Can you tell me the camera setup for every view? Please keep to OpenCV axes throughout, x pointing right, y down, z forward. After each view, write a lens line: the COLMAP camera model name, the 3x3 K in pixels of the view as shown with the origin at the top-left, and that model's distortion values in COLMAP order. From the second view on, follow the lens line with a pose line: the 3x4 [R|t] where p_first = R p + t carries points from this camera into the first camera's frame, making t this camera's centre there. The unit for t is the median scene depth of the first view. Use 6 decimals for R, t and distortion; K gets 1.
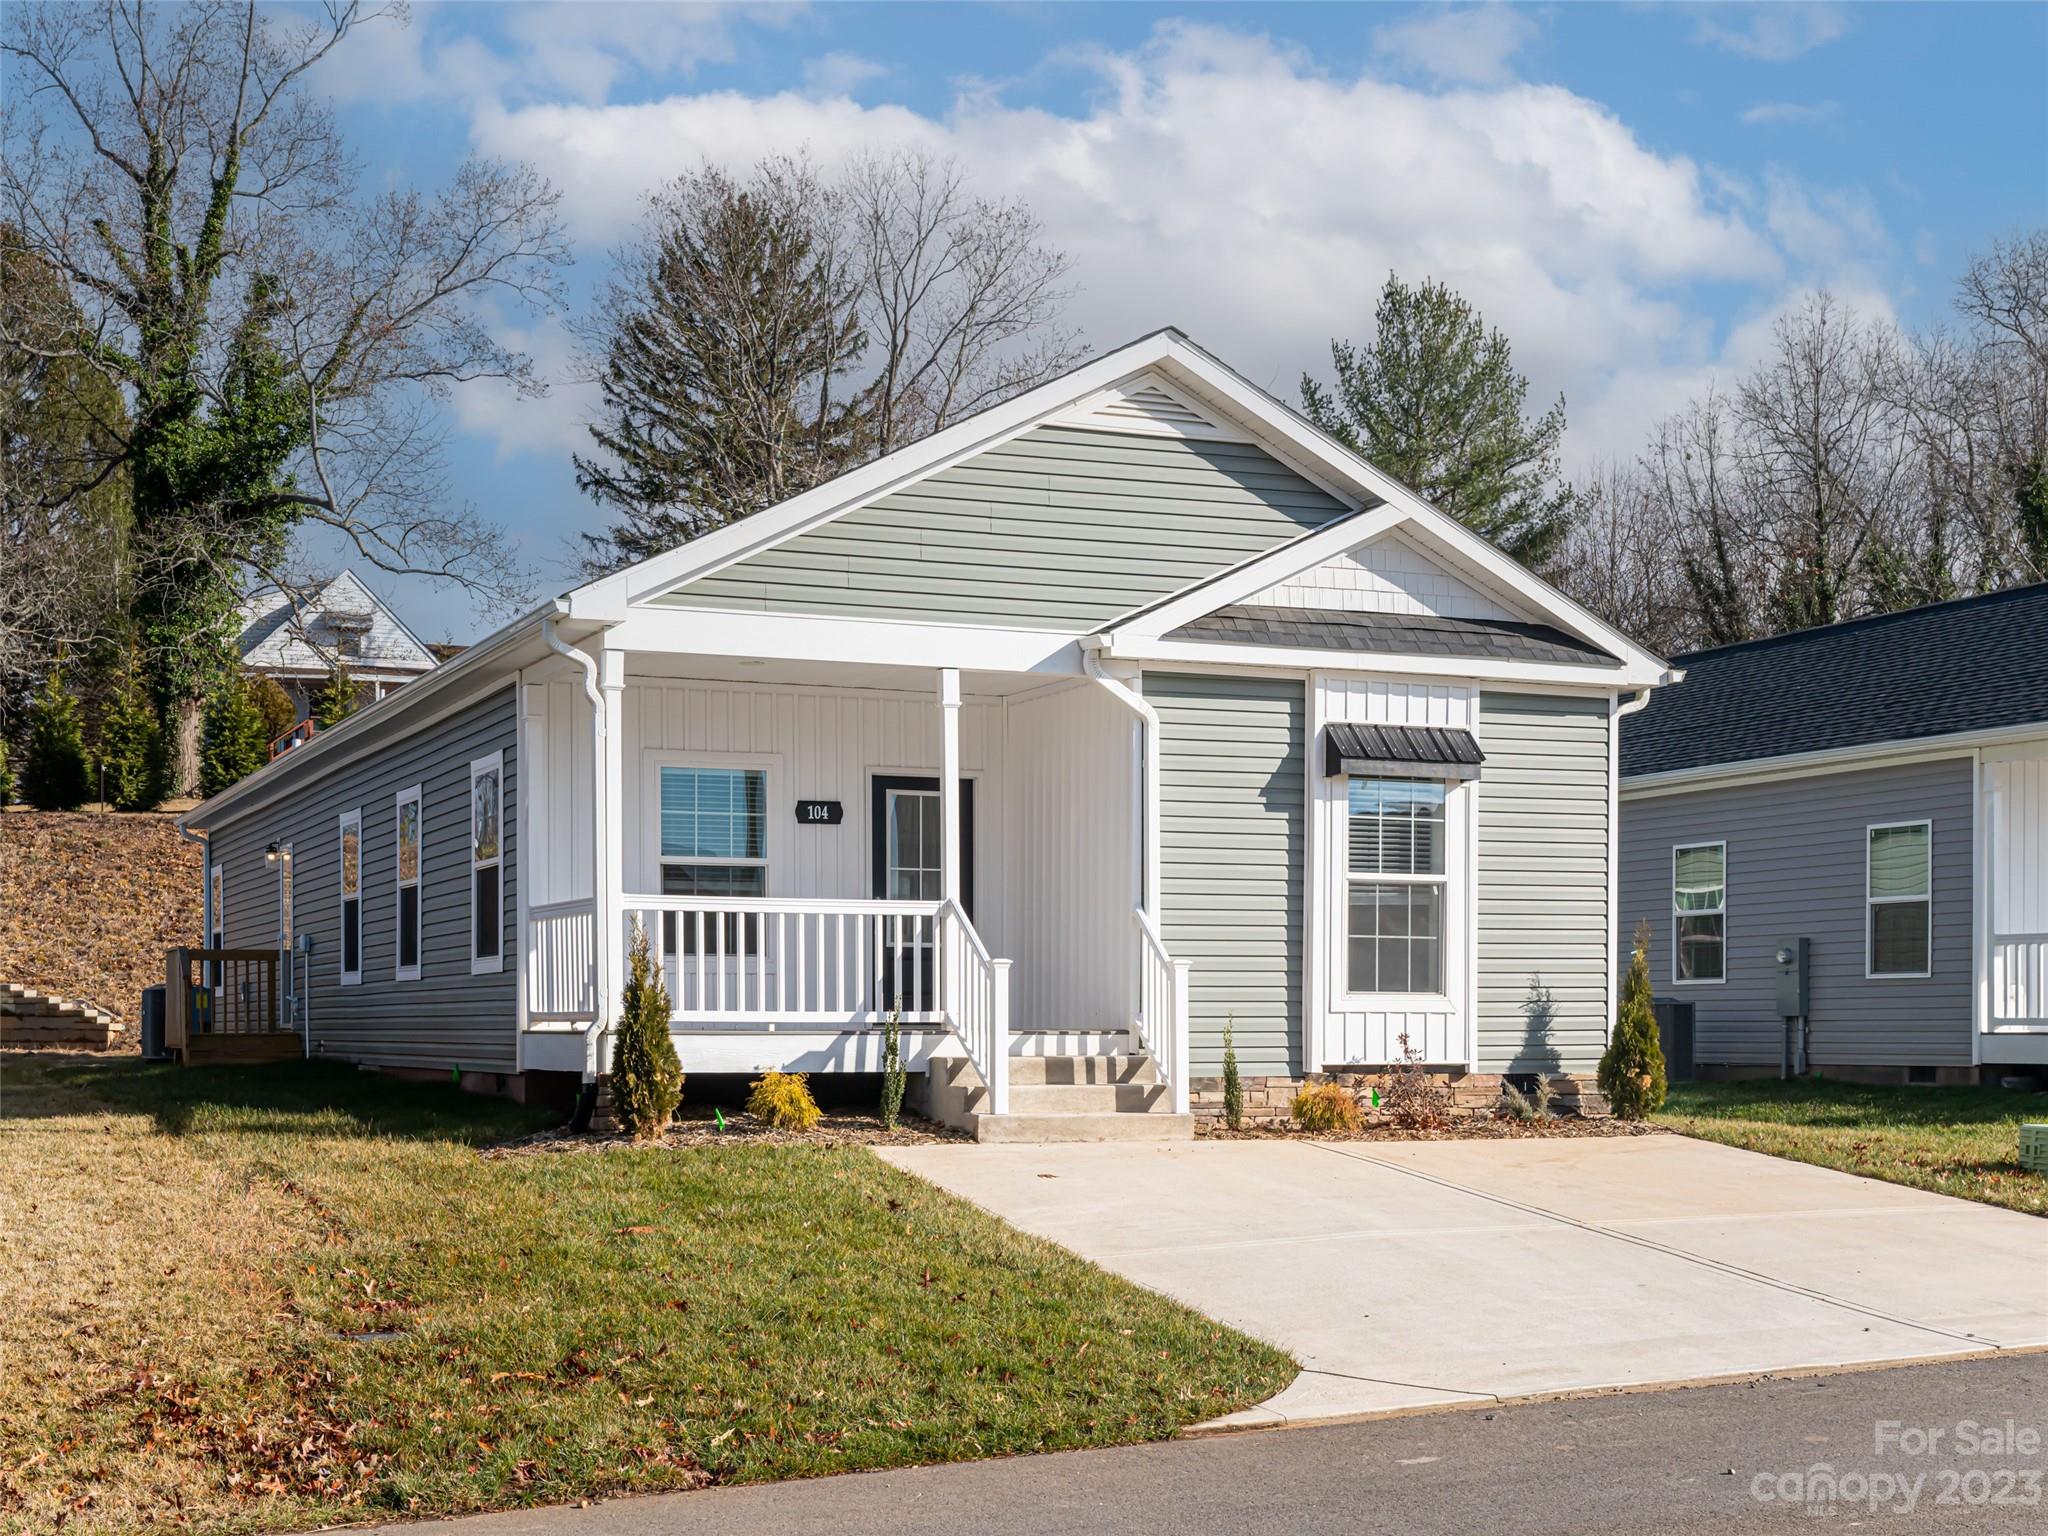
lens RADIAL K [[2764.8, 0, 1026.9], [0, 2764.8, 917.2], [0, 0, 1]] dist [-0.008130, -0.019173]
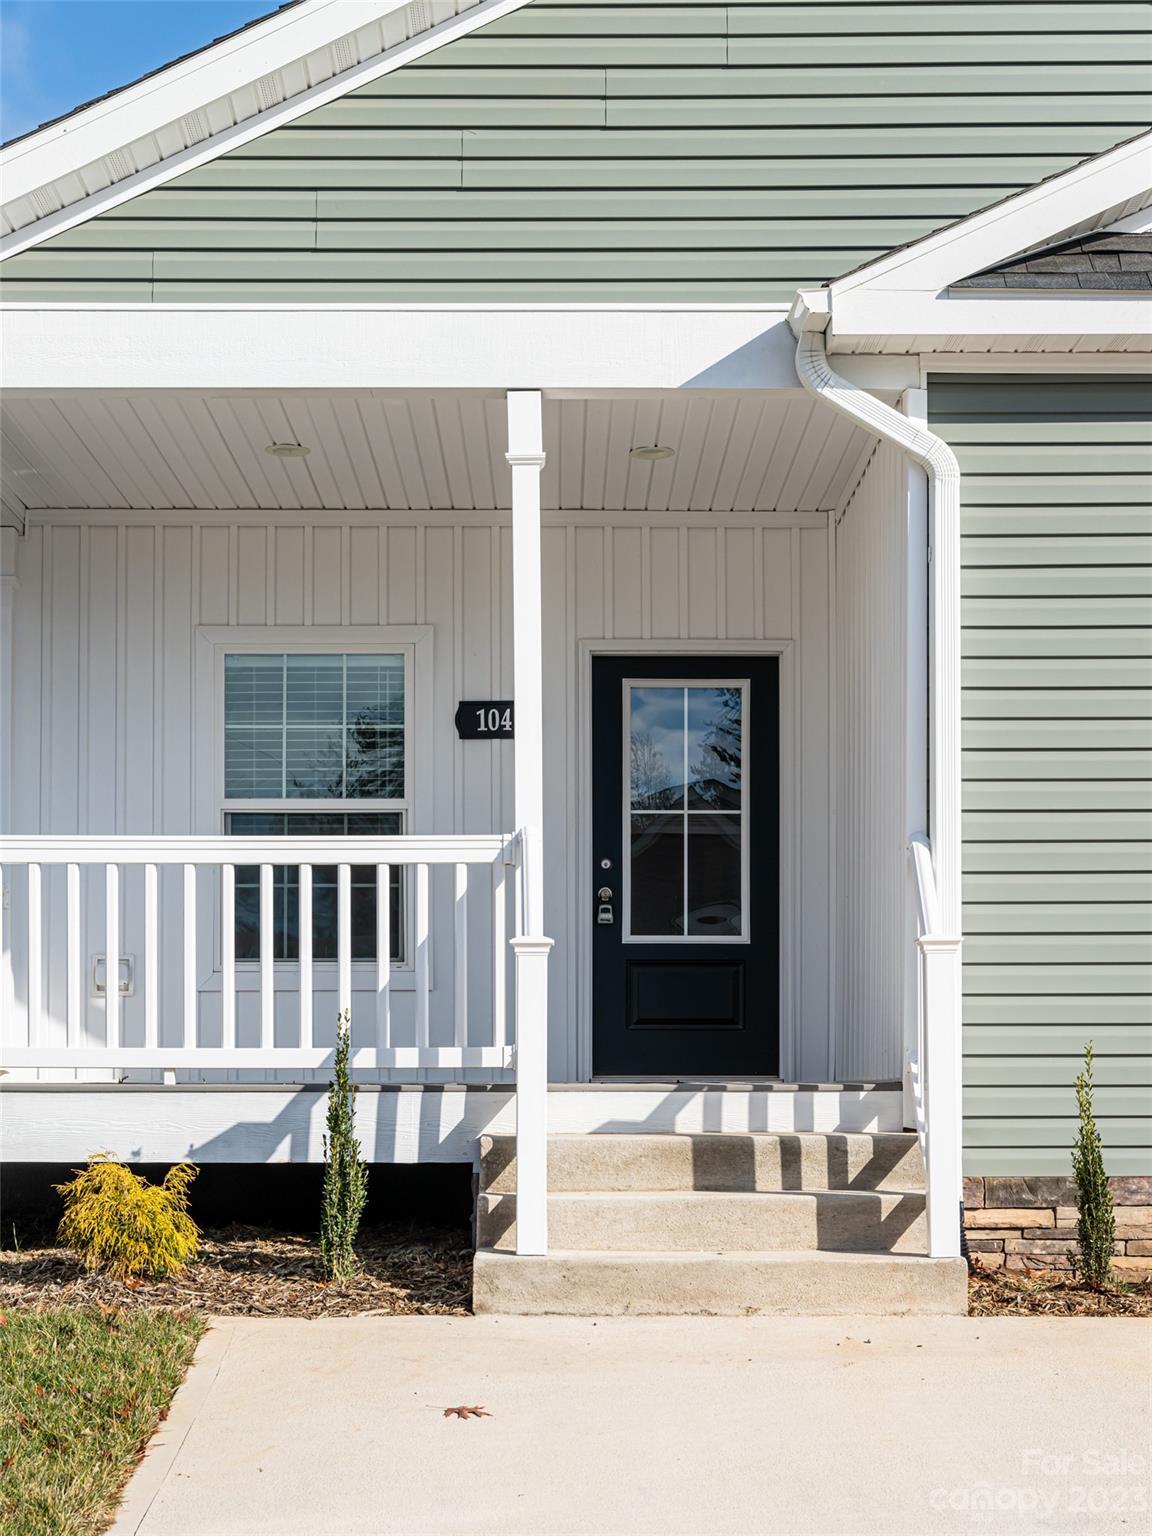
lens RADIAL K [[2351.2, 0, 603.1], [0, 2351.2, 992.7], [0, 0, 1]] dist [0.009515, 0.000154]
pose [[0.925386, -0.014965, -0.378731, 0.145106], [0.015375, 0.999880, -0.001943, 0.023646], [0.378715, -0.004025, 0.925505, 0.563642]]
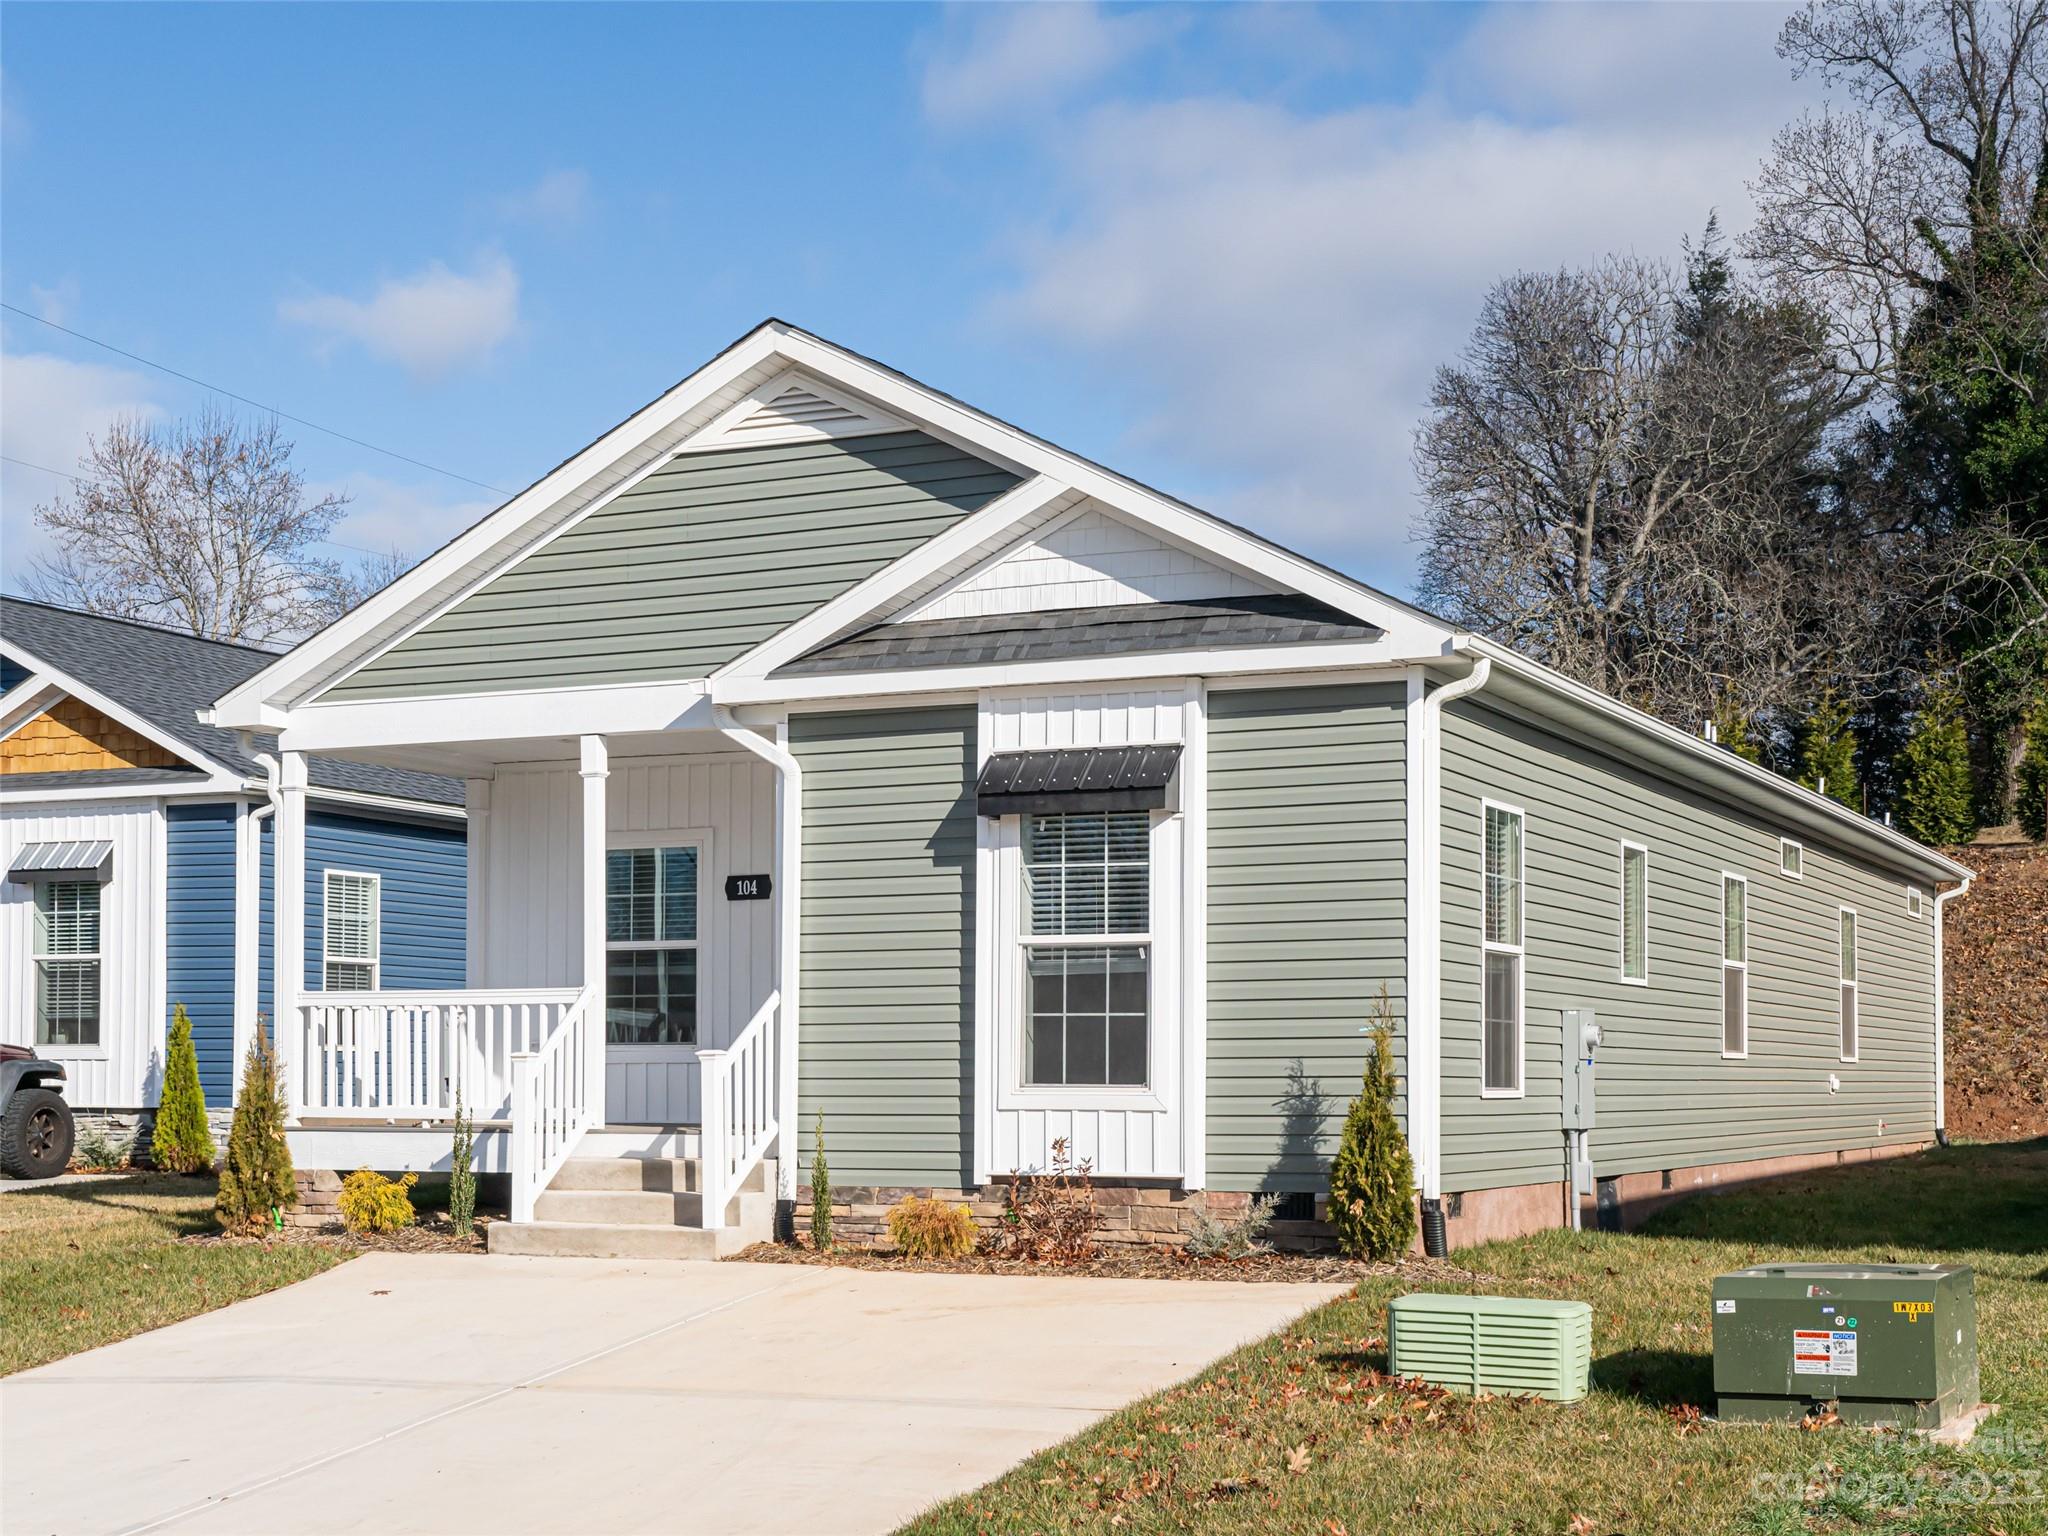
lens RADIAL K [[2967.2, 0, 1020.0], [0, 2967.2, 844.1], [0, 0, 1]] dist [0.036022, 0.029217]
pose [[0.673644, -0.058324, -0.736751, 0.755808], [0.029686, 0.998212, -0.051879, 0.001975], [0.738459, 0.013077, 0.674171, 0.415854]]
